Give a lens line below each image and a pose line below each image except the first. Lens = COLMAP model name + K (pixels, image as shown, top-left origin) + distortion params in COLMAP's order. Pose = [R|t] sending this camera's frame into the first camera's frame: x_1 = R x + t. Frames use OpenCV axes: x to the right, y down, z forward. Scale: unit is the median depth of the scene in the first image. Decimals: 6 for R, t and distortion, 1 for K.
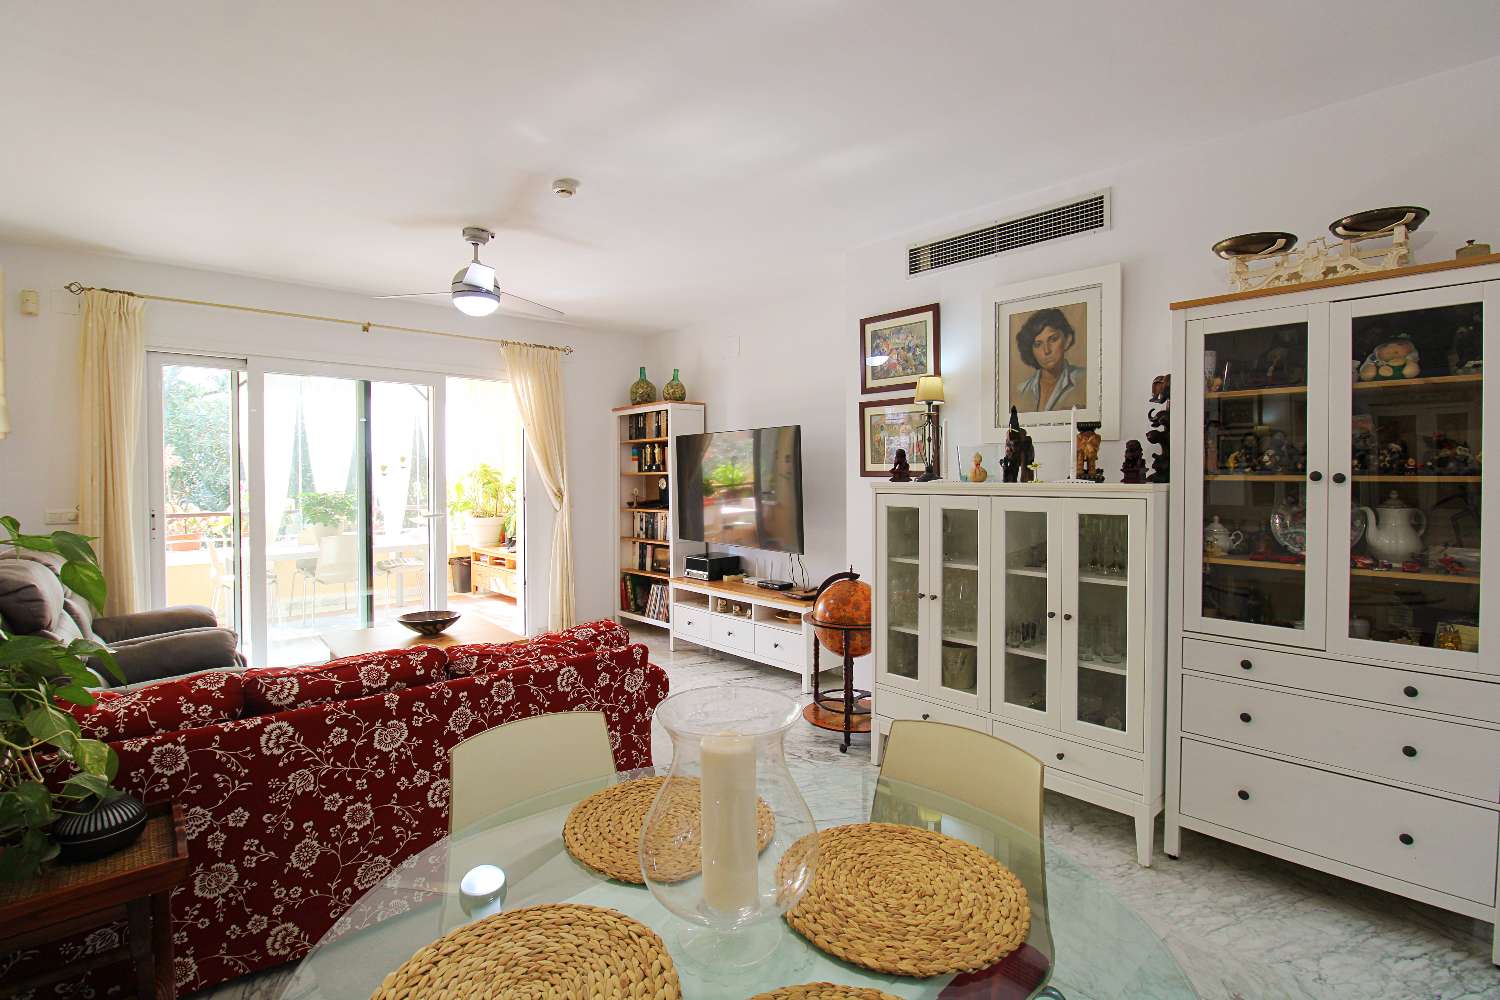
lens RADIAL K [[694.3, 0, 746.2], [0, 694.3, 485.3], [0, 0, 1]] dist [0.001160, -0.014495]
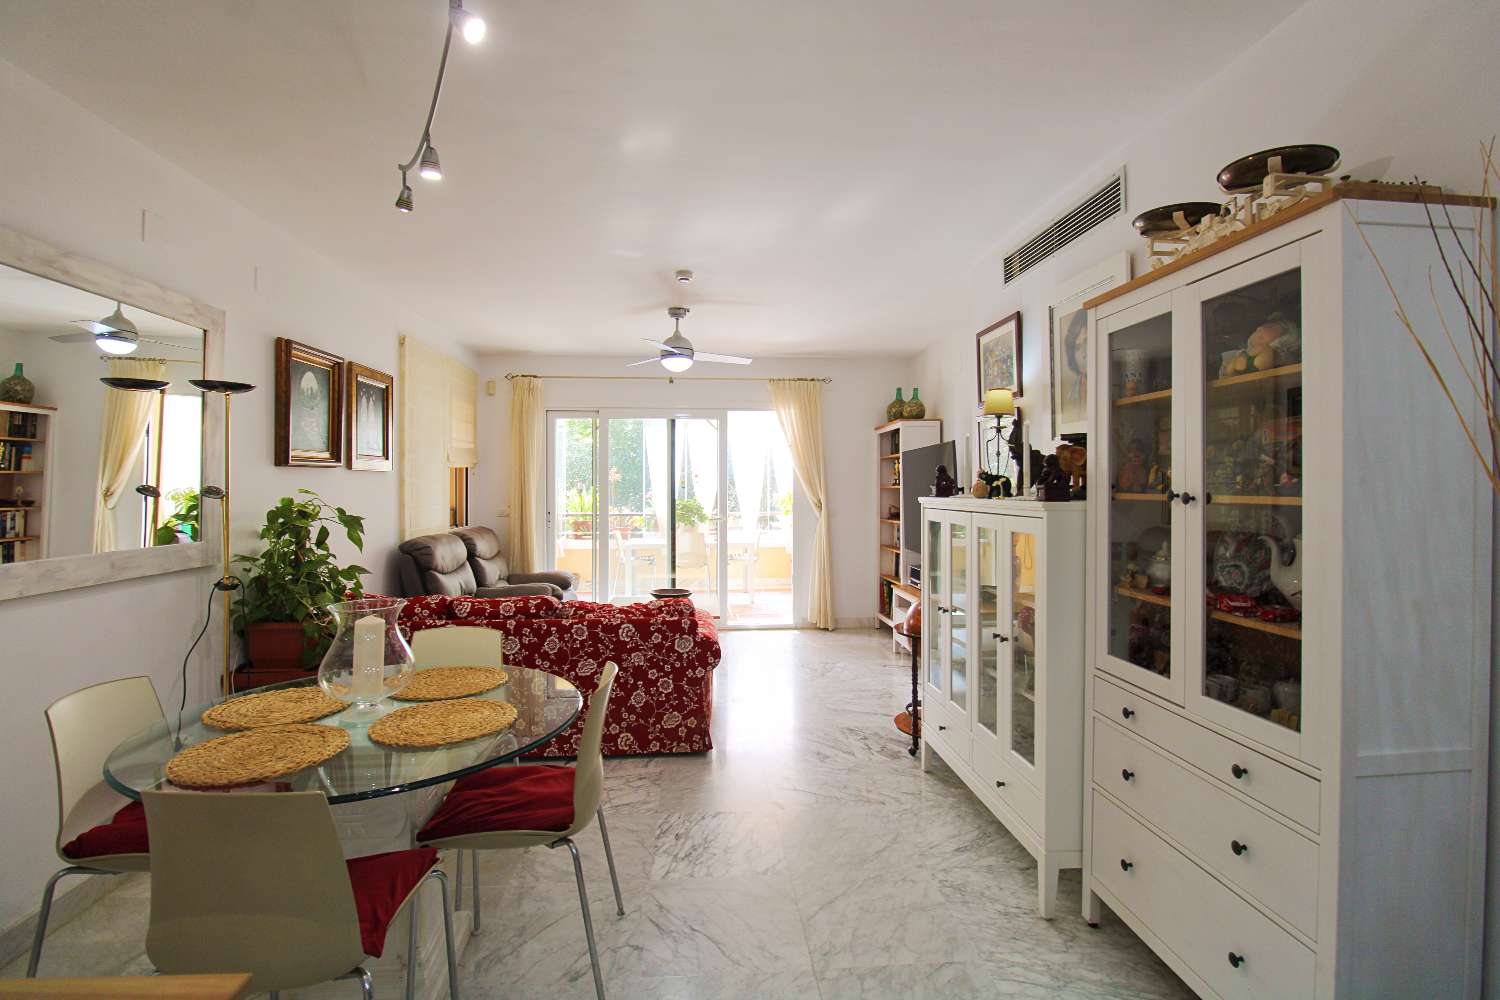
lens RADIAL K [[694.3, 0, 746.2], [0, 694.3, 485.3], [0, 0, 1]] dist [0.001160, -0.014495]
pose [[0.789019, 0.000659, -0.614368, 0.734740], [-0.010777, 0.999860, -0.012767, -0.006911], [0.614274, 0.016695, 0.788916, 0.017892]]
